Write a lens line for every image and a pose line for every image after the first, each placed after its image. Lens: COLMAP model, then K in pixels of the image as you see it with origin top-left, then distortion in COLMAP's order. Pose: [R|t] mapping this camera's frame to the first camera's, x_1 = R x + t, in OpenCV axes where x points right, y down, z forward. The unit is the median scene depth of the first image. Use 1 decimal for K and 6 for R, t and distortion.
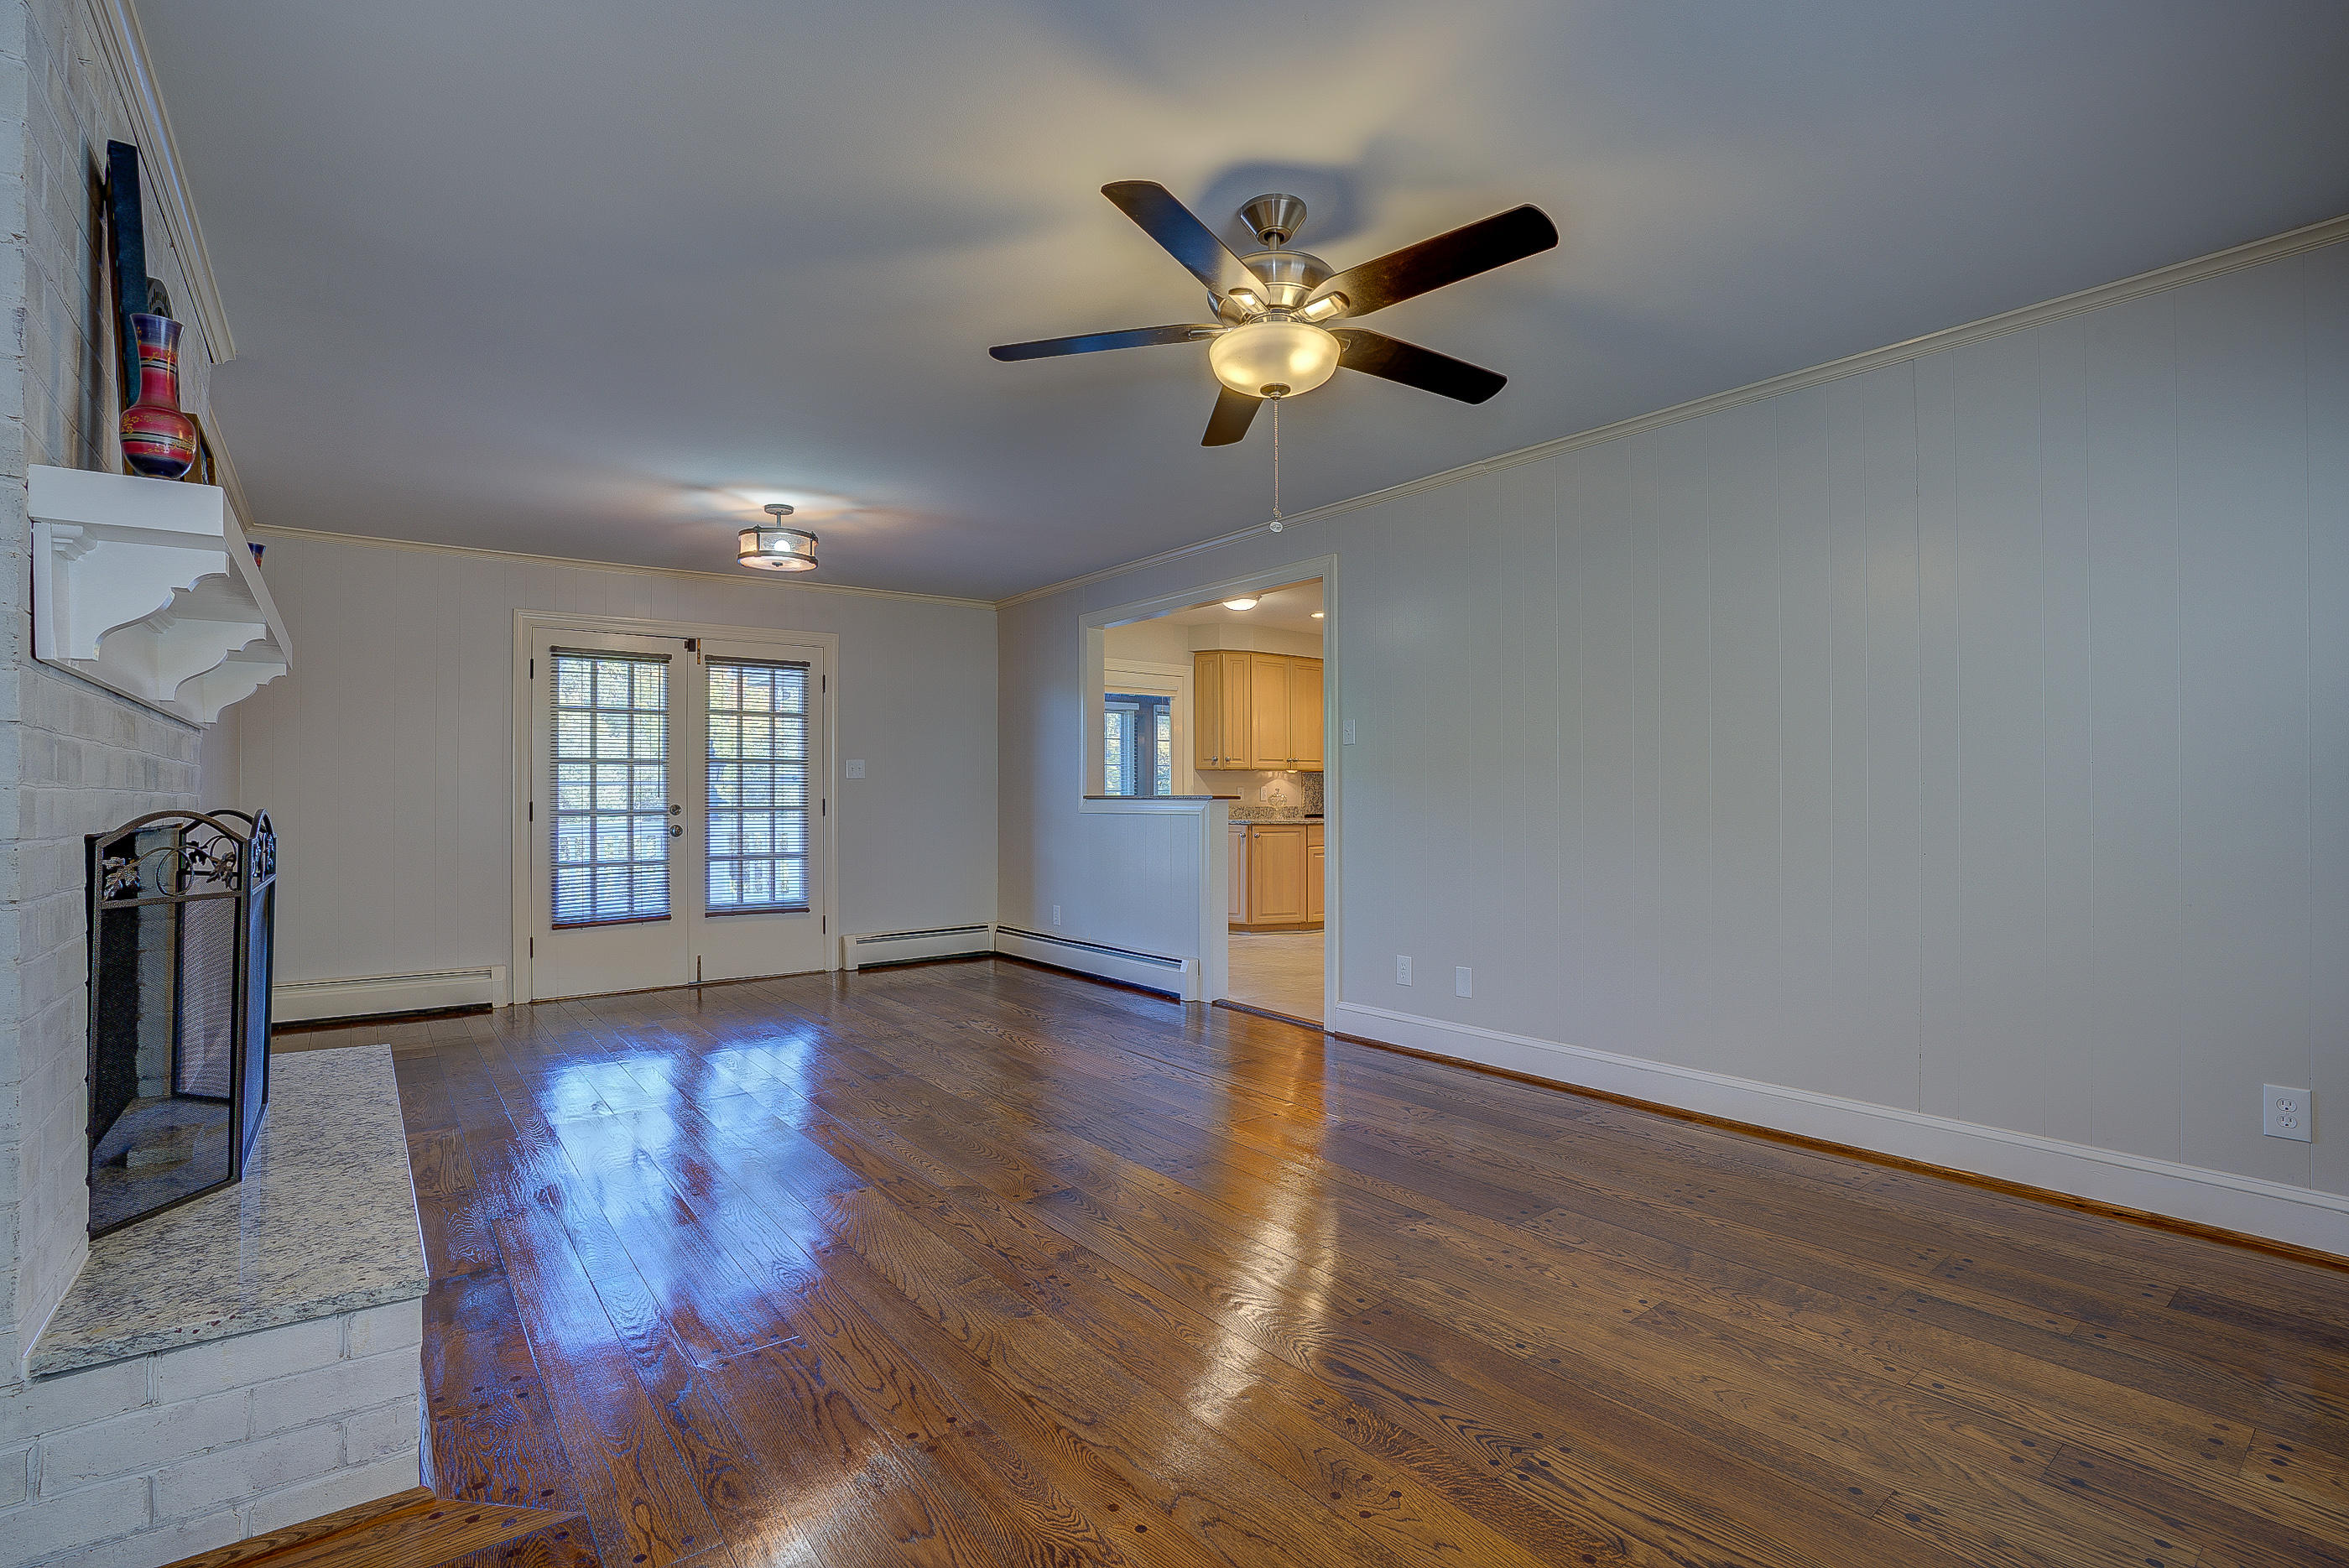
lens RADIAL K [[1080.2, 0, 1180.4], [0, 1080.2, 781.9], [0, 0, 1]] dist [-0.051629, 0.000990]
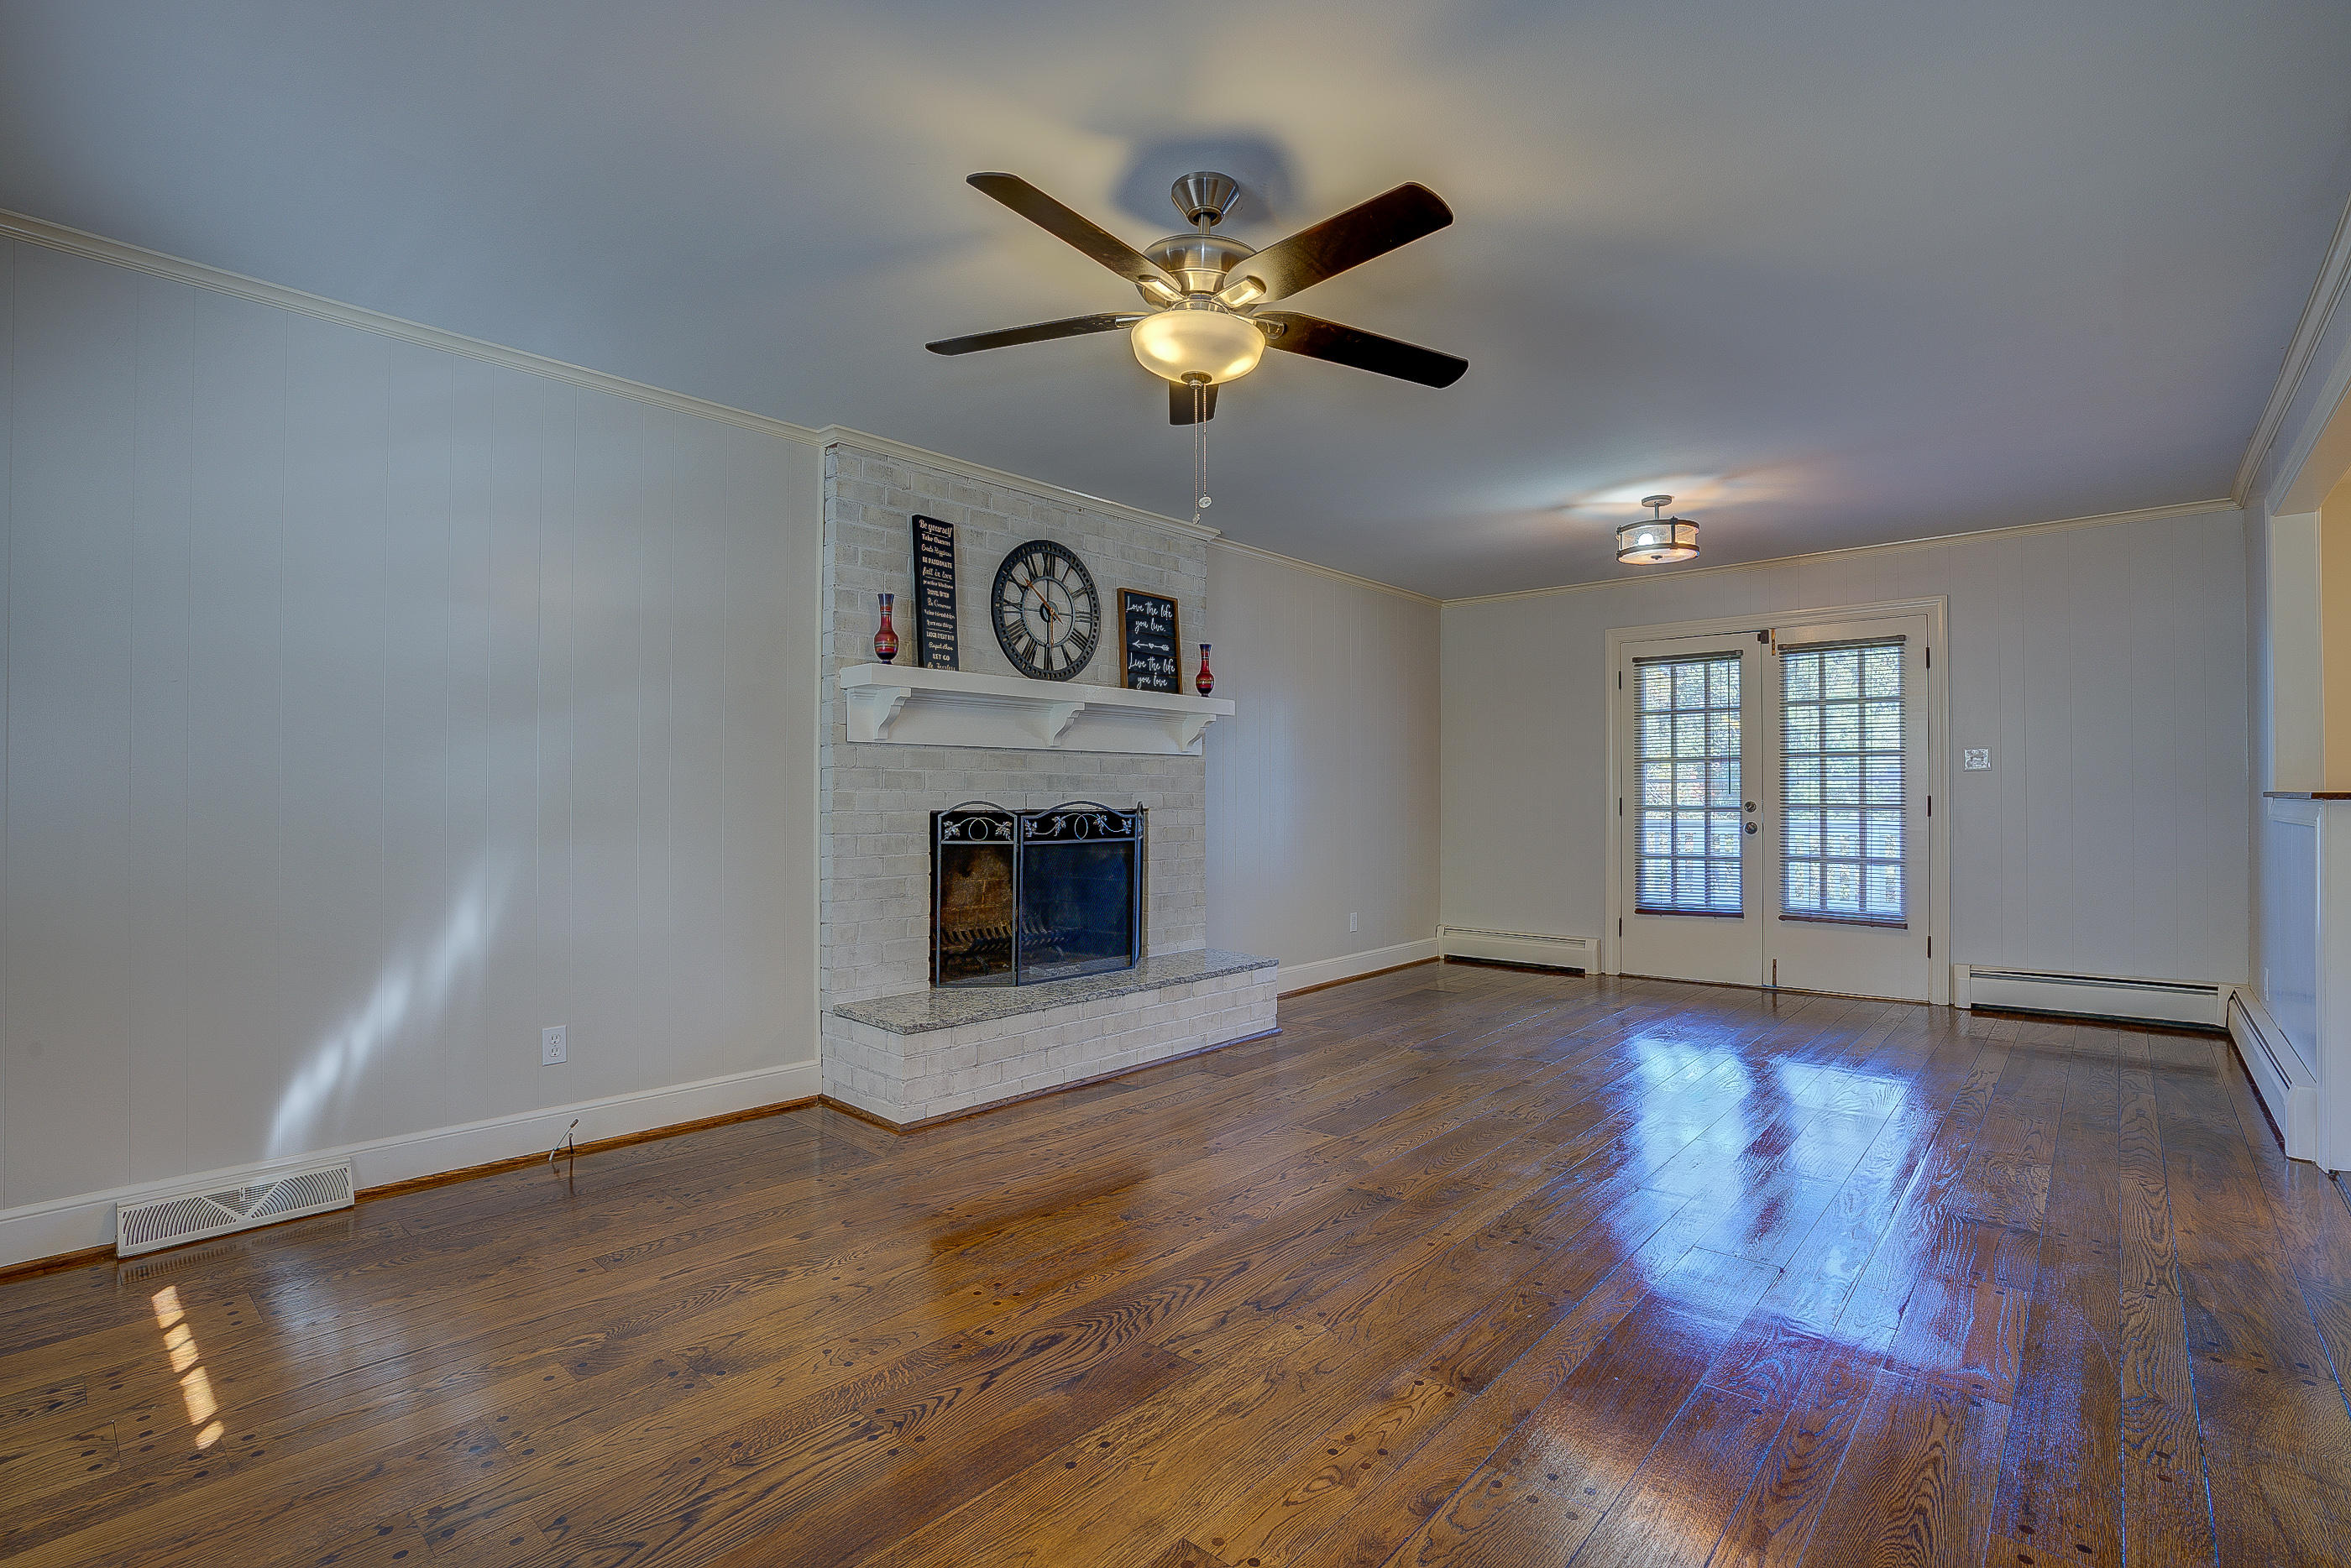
lens RADIAL K [[1080.9, 0, 1181.6], [0, 1080.9, 785.4], [0, 0, 1]] dist [-0.051629, 0.000990]
pose [[0.191724, -0.003848, -0.981441, 0.392462], [0.013112, 0.999913, -0.001359, 0.001133], [0.981361, -0.012608, 0.191757, 0.301711]]
